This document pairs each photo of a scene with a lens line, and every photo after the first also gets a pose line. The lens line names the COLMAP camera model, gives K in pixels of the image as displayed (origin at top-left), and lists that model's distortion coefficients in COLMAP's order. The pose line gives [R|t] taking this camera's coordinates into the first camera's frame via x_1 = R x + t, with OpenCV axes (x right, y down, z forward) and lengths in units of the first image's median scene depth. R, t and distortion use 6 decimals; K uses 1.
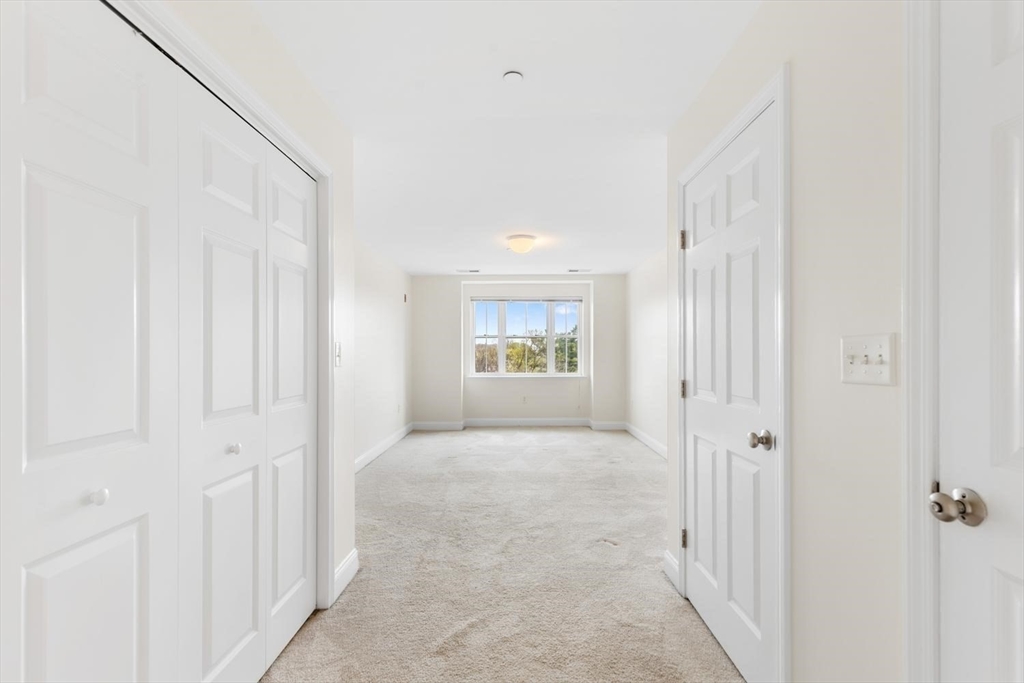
lens RADIAL K [[468.2, 0, 510.6], [0, 468.2, 345.2], [0, 0, 1]] dist [0.009932, -0.001455]
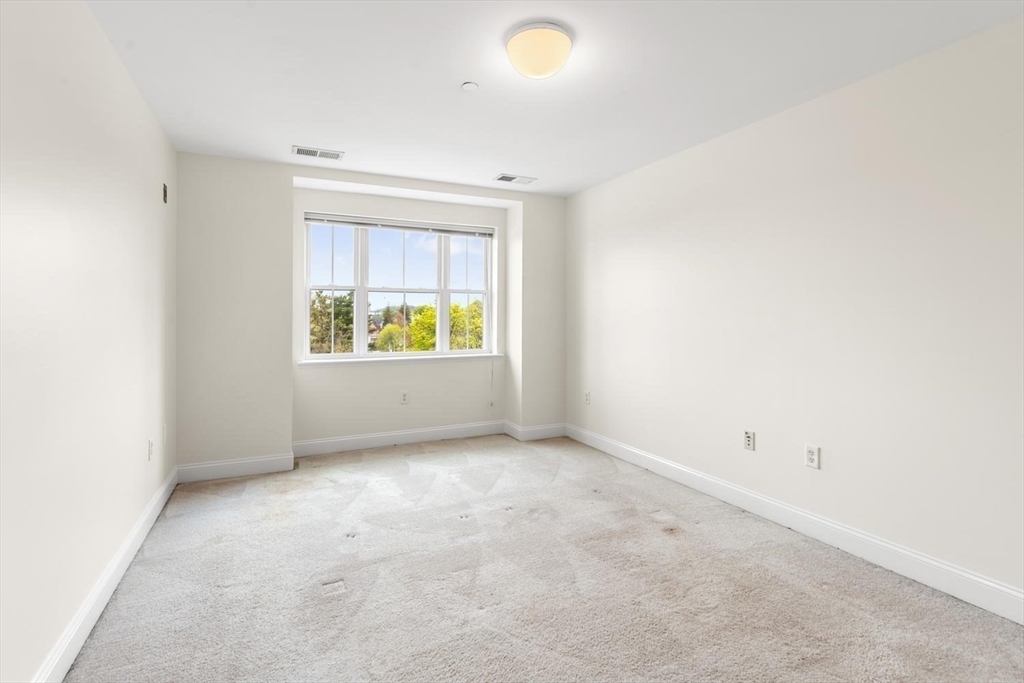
lens RADIAL K [[502.1, 0, 507.2], [0, 502.1, 310.8], [0, 0, 1]] dist [0.012021, -0.002003]
pose [[0.904437, 0.007079, 0.426548, -0.129215], [-0.007274, 0.999973, -0.001173, 0.008283], [-0.426545, -0.002042, 0.904464, 0.411805]]
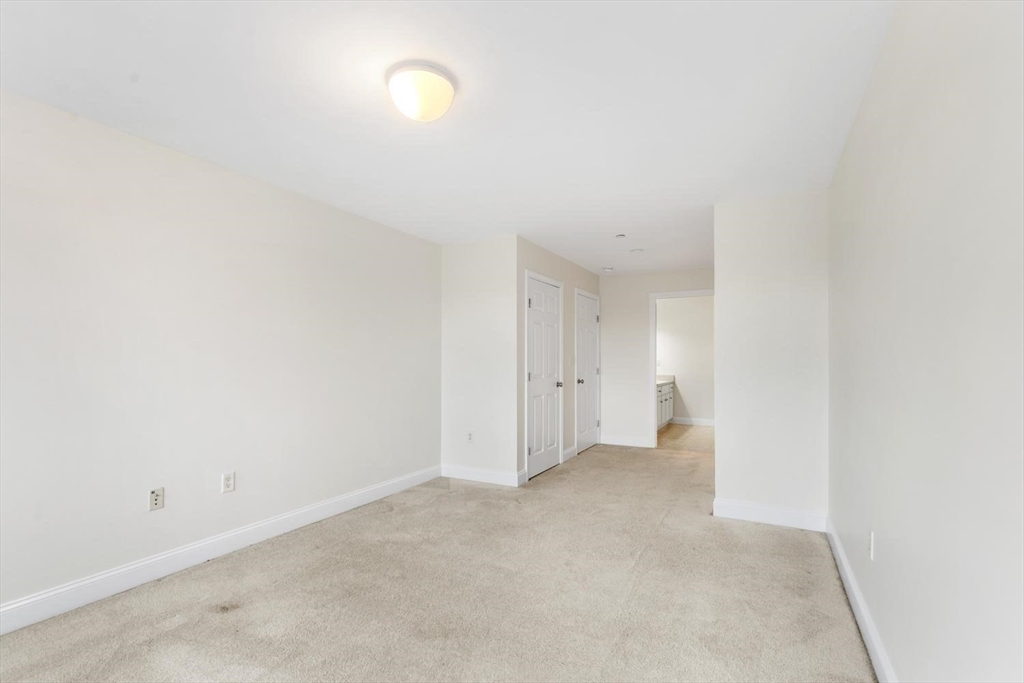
lens RADIAL K [[468.2, 0, 507.2], [0, 468.2, 347.6], [0, 0, 1]] dist [0.009932, -0.001455]
pose [[-0.882004, 0.014288, 0.471025, -0.161715], [-0.004949, 0.999204, -0.039579, 0.015098], [-0.471215, -0.037240, -0.881232, 0.906737]]
